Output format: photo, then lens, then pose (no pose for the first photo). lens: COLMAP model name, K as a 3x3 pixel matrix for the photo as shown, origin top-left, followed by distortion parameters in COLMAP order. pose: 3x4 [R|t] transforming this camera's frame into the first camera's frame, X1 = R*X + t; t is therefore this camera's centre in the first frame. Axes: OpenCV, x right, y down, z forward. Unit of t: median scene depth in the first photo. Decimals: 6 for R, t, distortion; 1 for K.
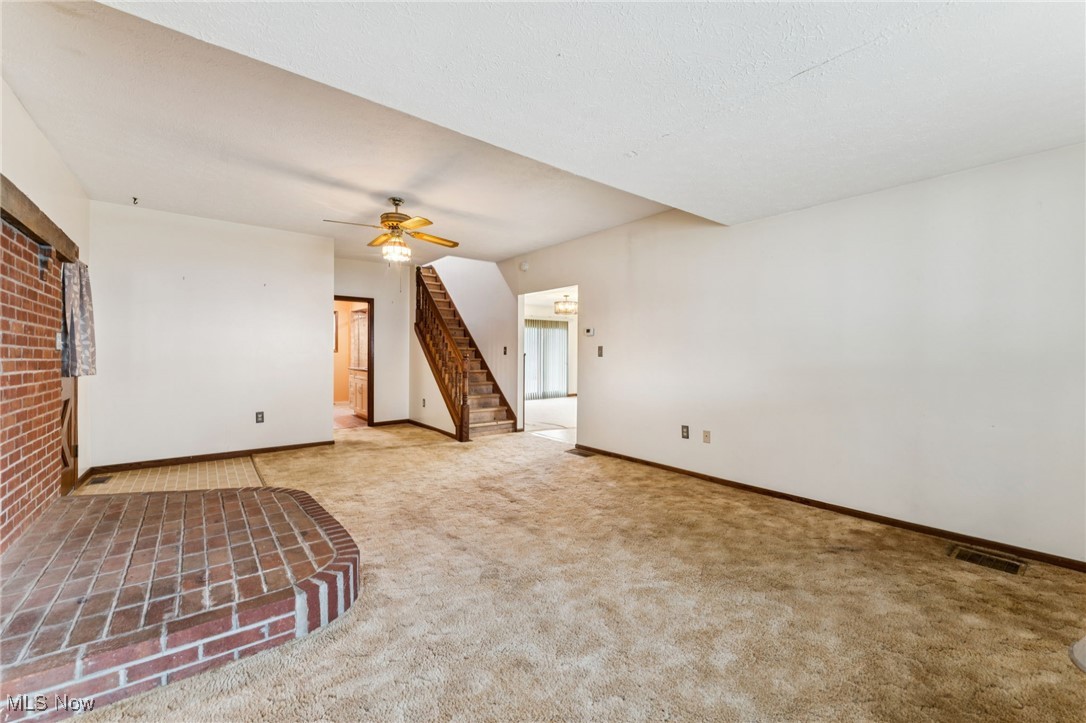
lens RADIAL K [[435.5, 0, 542.6], [0, 435.5, 361.0], [0, 0, 1]] dist [0.000328, -0.000149]
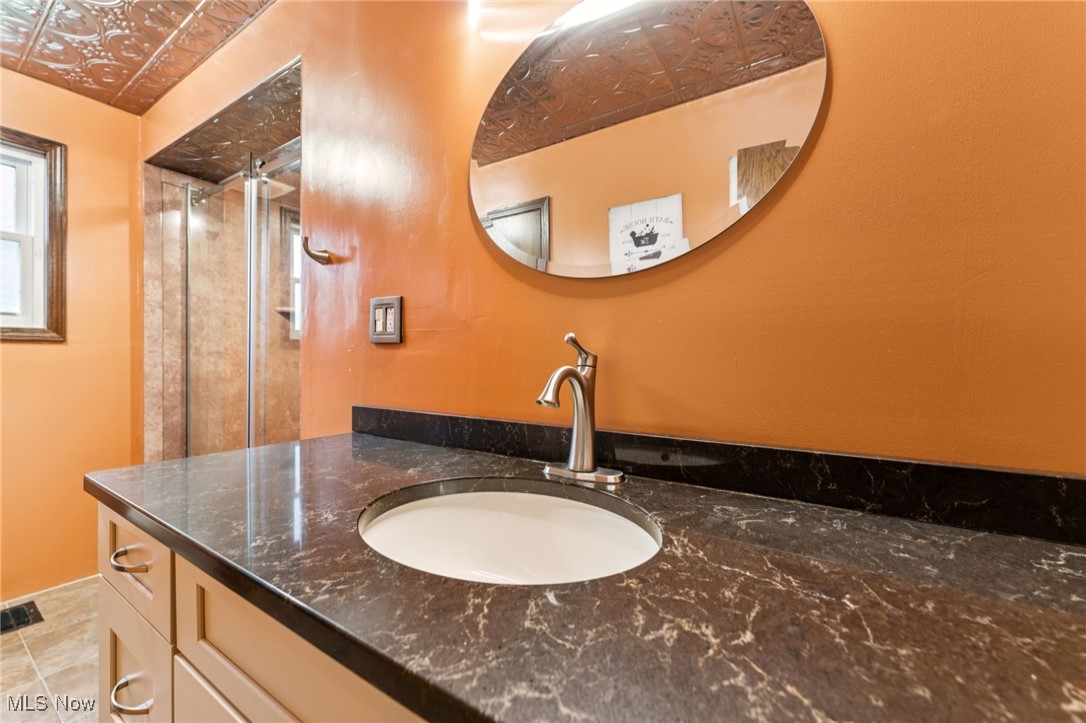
lens RADIAL K [[435.5, 0, 541.1], [0, 435.5, 363.2], [0, 0, 1]] dist [0.000328, -0.000149]
pose [[0.950417, 0.003204, 0.310962, -0.318690], [-0.000446, 0.999960, -0.008942, -0.010251], [-0.310978, 0.008360, 0.950380, 0.731132]]
